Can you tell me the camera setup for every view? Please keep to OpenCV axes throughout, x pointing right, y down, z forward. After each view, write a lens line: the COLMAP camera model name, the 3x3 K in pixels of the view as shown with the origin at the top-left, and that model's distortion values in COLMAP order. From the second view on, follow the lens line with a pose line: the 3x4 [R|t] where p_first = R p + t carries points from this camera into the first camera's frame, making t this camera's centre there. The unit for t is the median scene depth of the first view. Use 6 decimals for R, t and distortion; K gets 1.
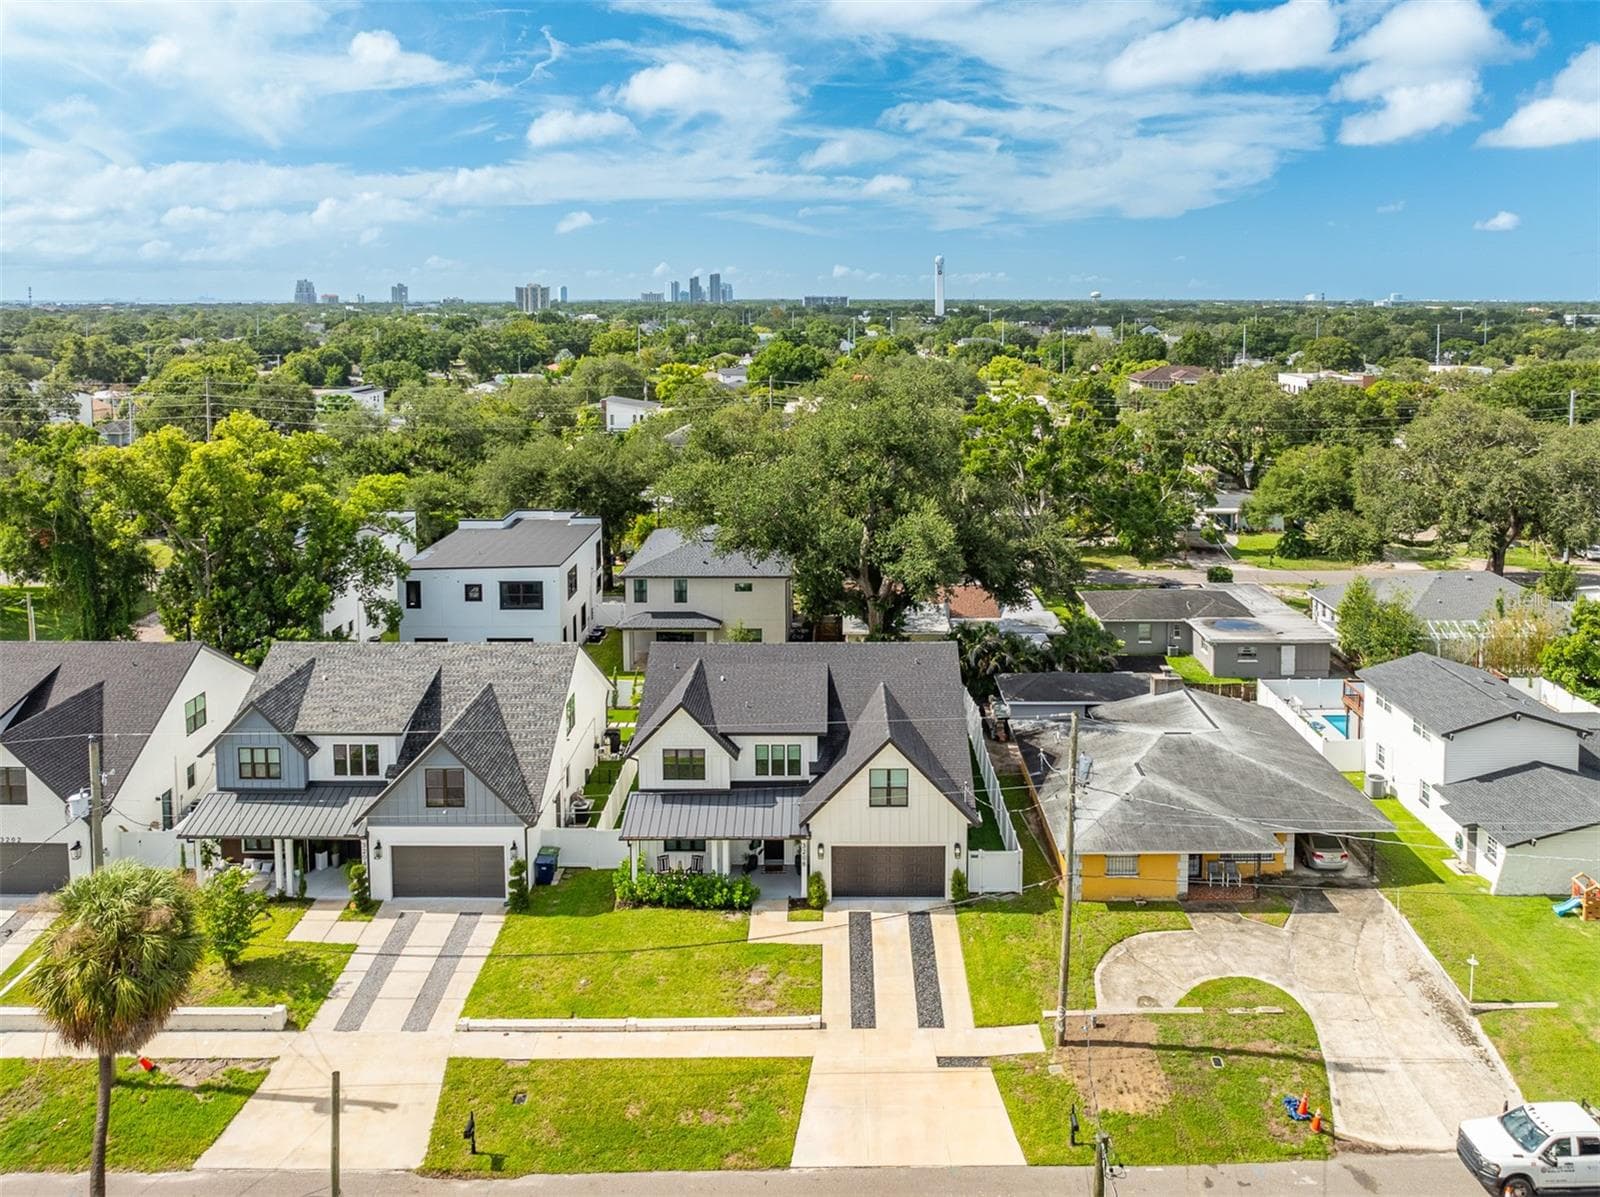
lens RADIAL K [[1203.2, 0, 861.5], [0, 1203.2, 412.3], [0, 0, 1]] dist [-0.020393, 0.006514]
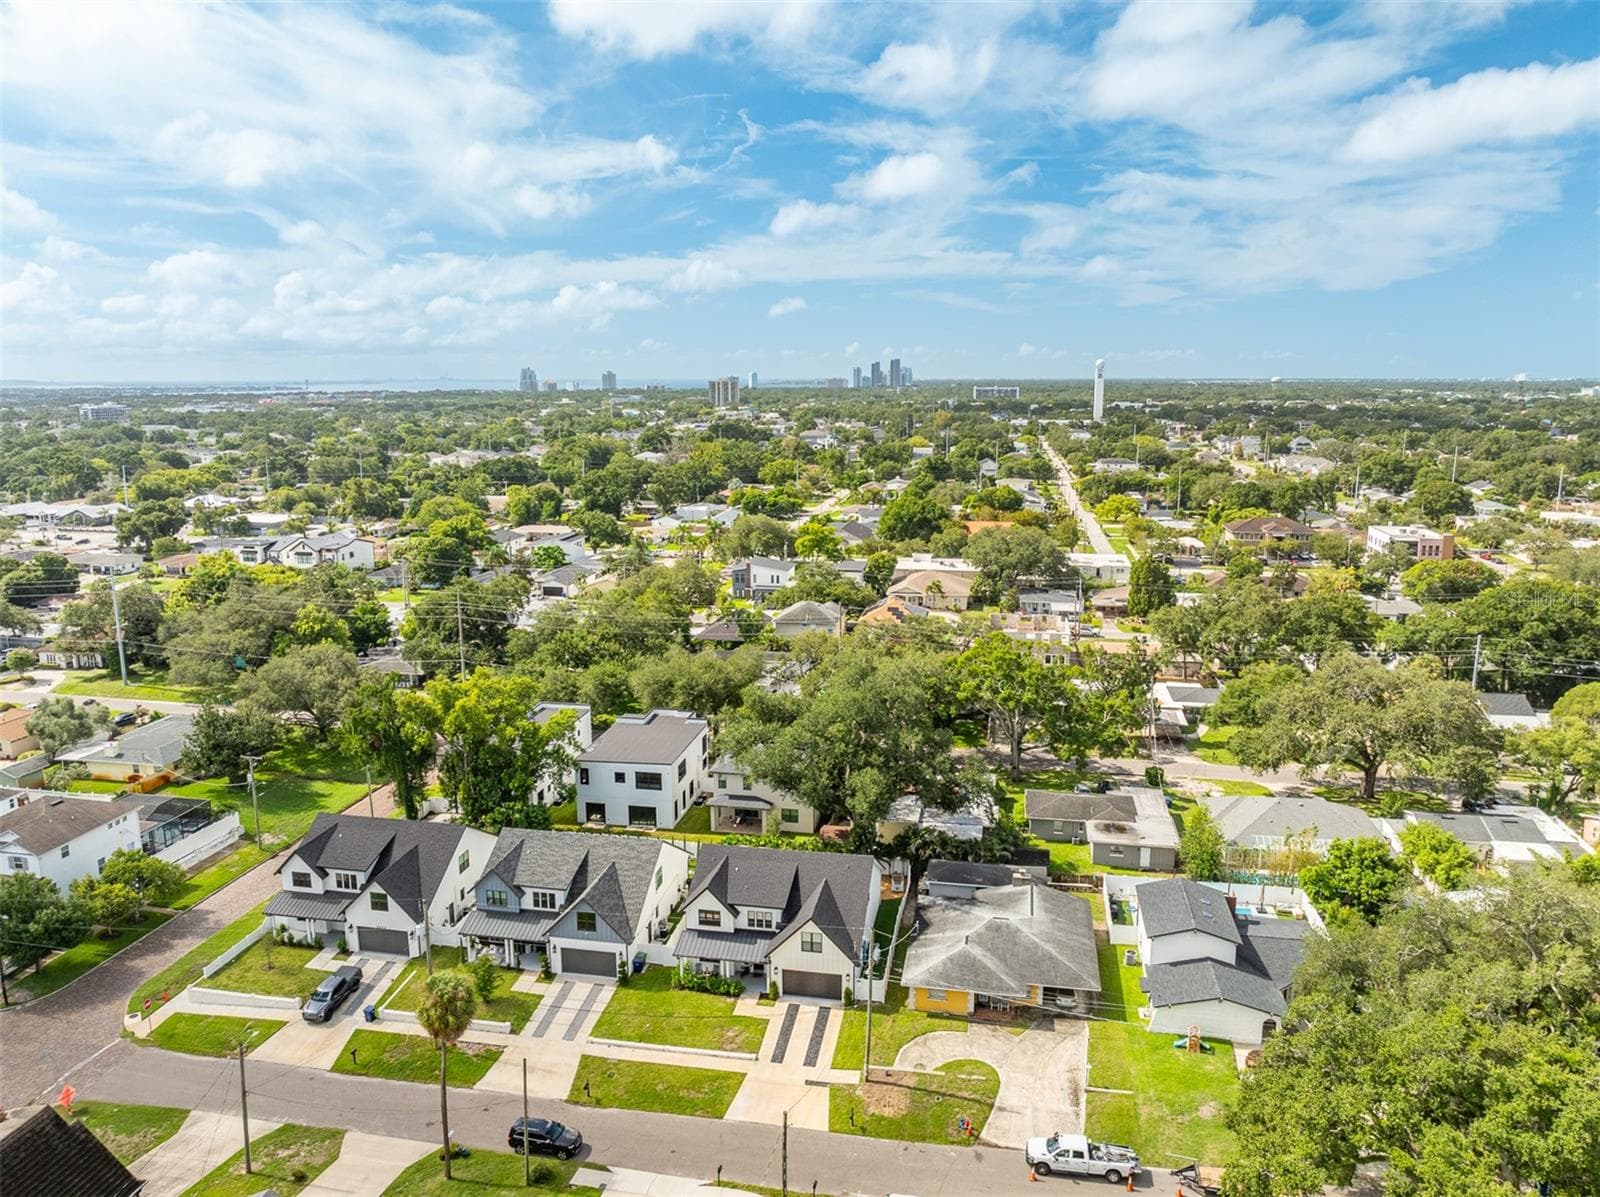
lens RADIAL K [[1151.6, 0, 805.4], [0, 1151.6, 627.9], [0, 0, 1]] dist [-0.017900, -0.003039]
pose [[0.979608, 0.036901, -0.197500, 0.333222], [-0.012324, 0.992174, 0.124251, -0.375072], [0.200540, -0.119283, 0.972397, -0.648693]]
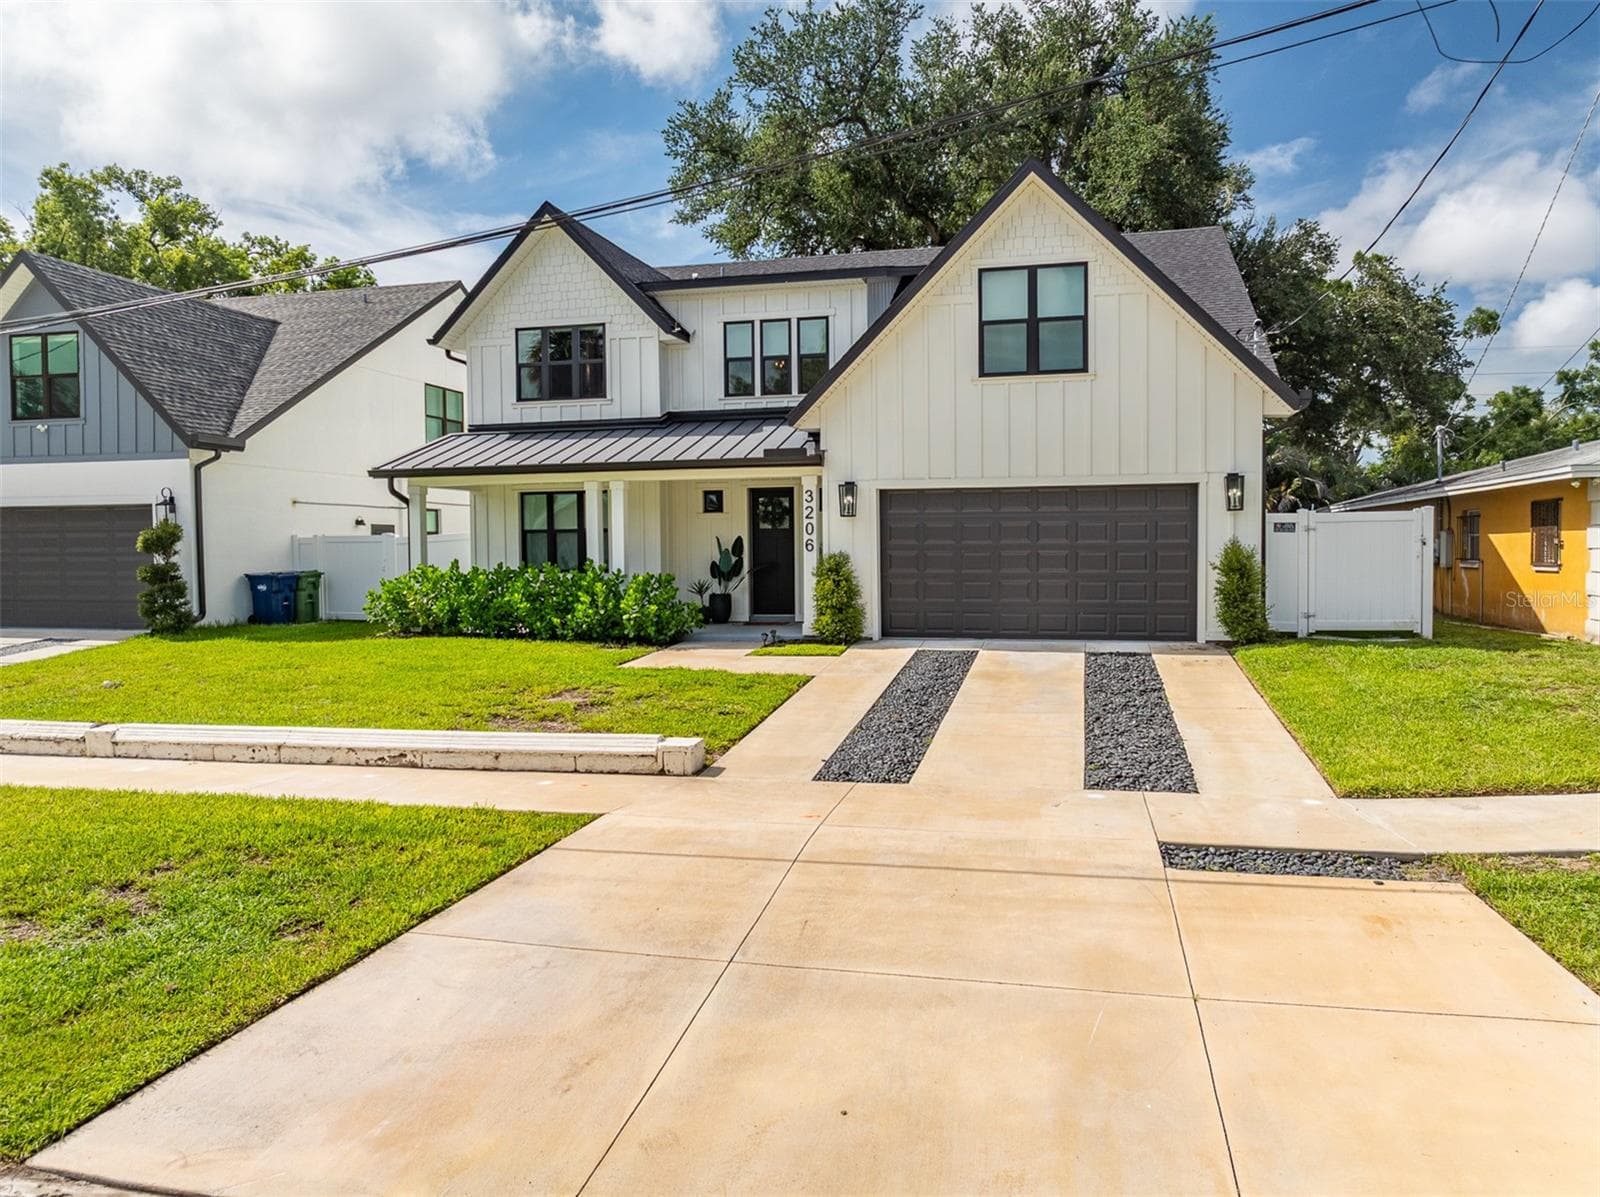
lens RADIAL K [[1151.6, 0, 804.8], [0, 1151.6, 575.7], [0, 0, 1]] dist [-0.017900, -0.003039]
pose [[0.968743, -0.006552, -0.247981, 0.040527], [-0.012559, 0.997074, -0.075406, 0.401767], [0.247749, 0.076163, 0.965826, 0.626467]]
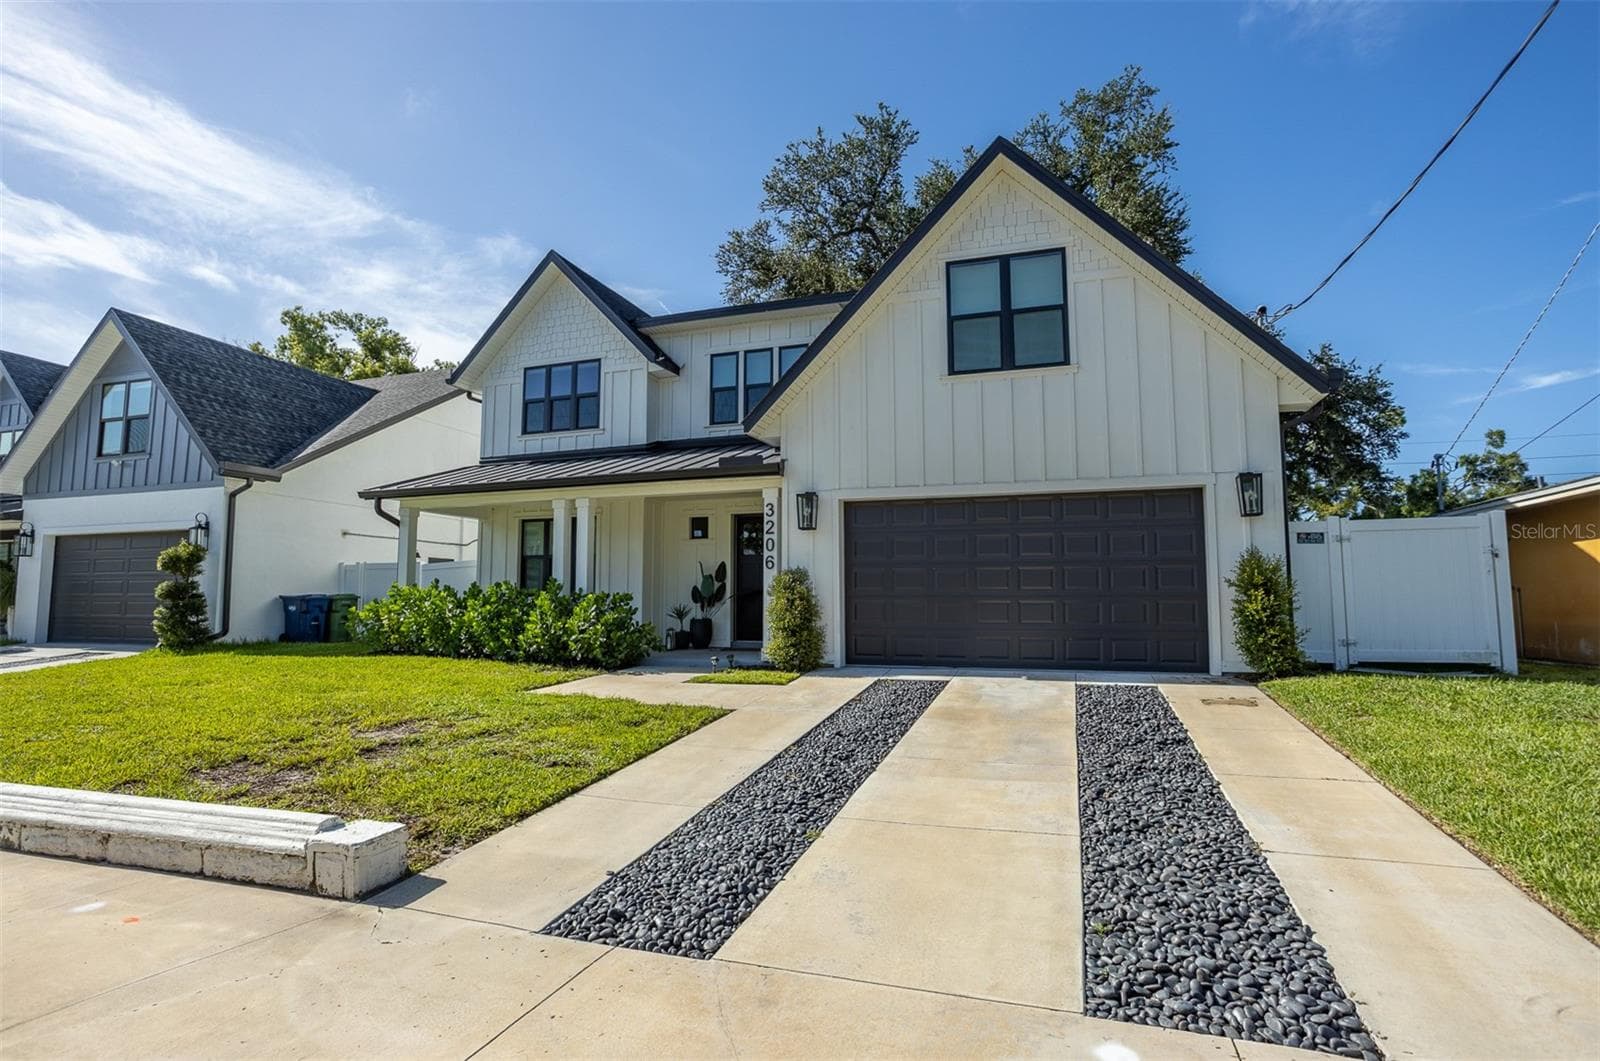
lens RADIAL K [[797.7, 0, 799.8], [0, 797.7, 528.3], [0, 0, 1]] dist [-0.038614, 0.009076]
pose [[0.942846, -0.035527, -0.331329, 0.038412], [-0.029516, 0.981488, -0.189234, 0.399070], [0.331918, 0.188198, 0.924344, 0.758575]]
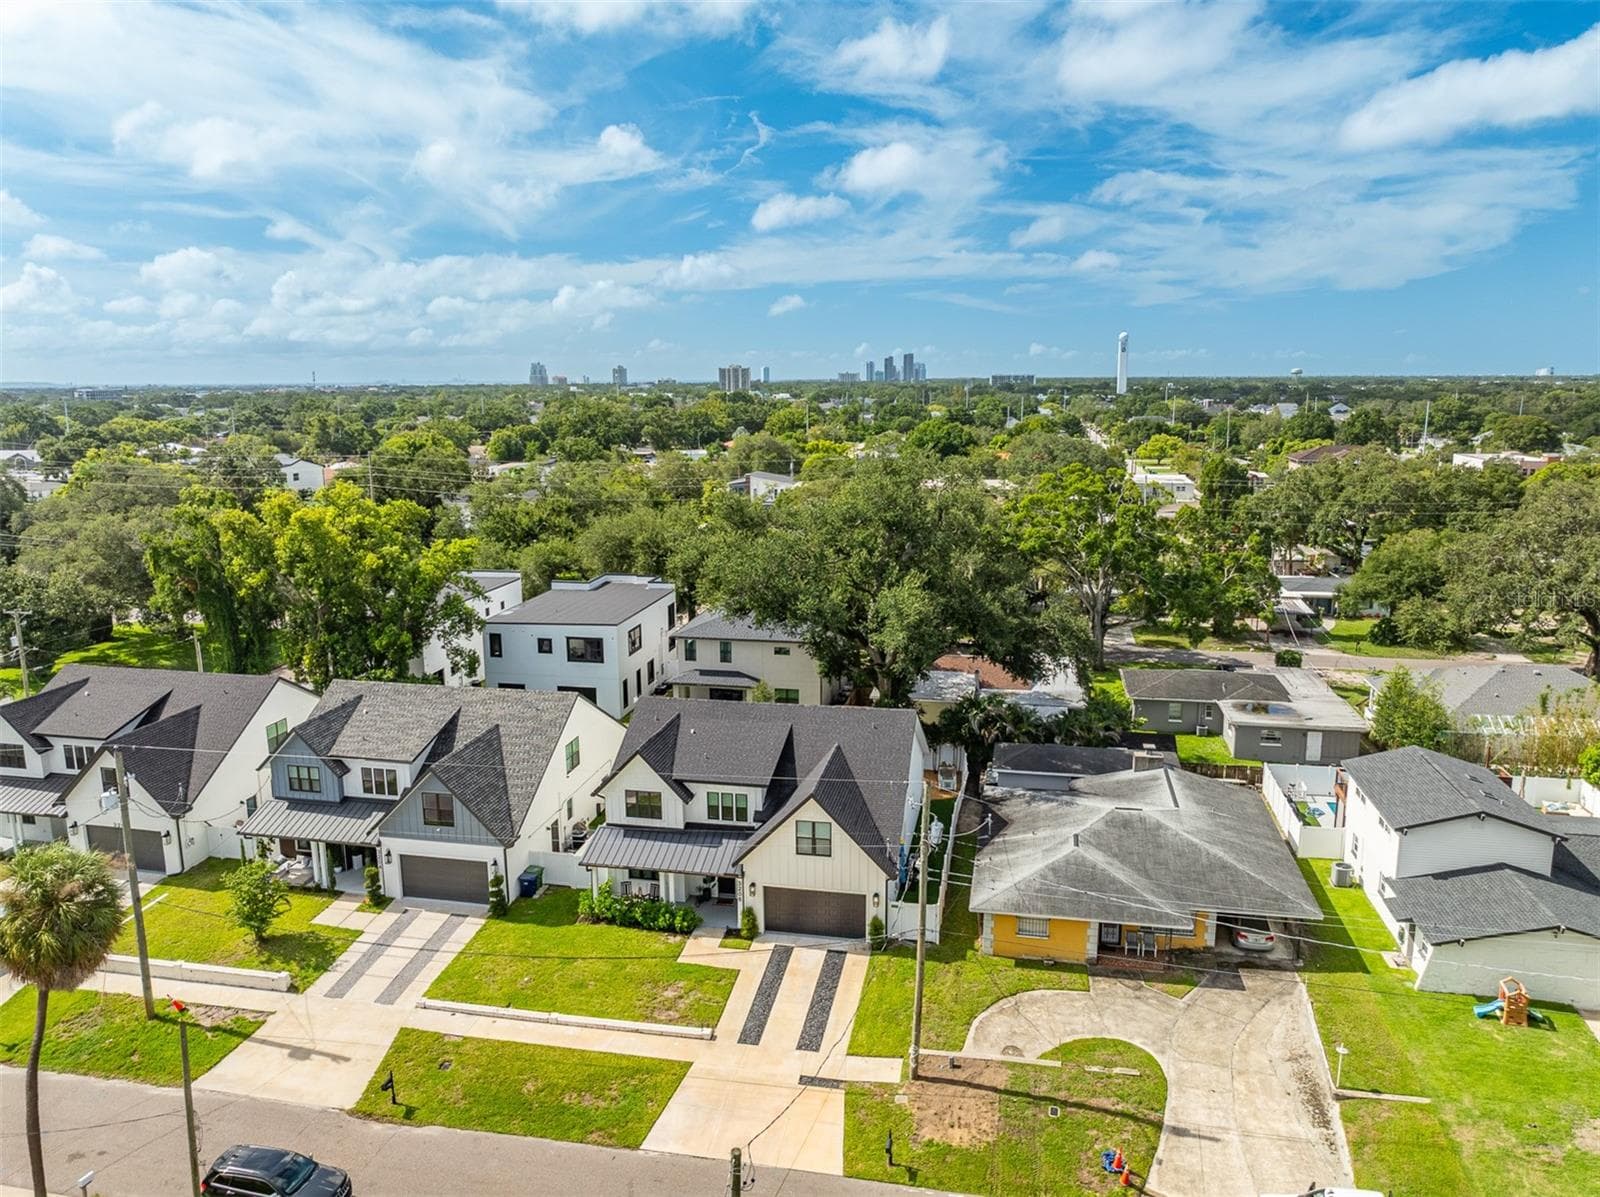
lens RADIAL K [[1151.6, 0, 804.8], [0, 1151.6, 614.4], [0, 0, 1]] dist [-0.017900, -0.003039]
pose [[0.977570, 0.034842, -0.207711, 0.213969], [-0.012082, 0.993875, 0.109850, 0.000125], [0.210266, -0.104876, 0.972003, 0.013590]]
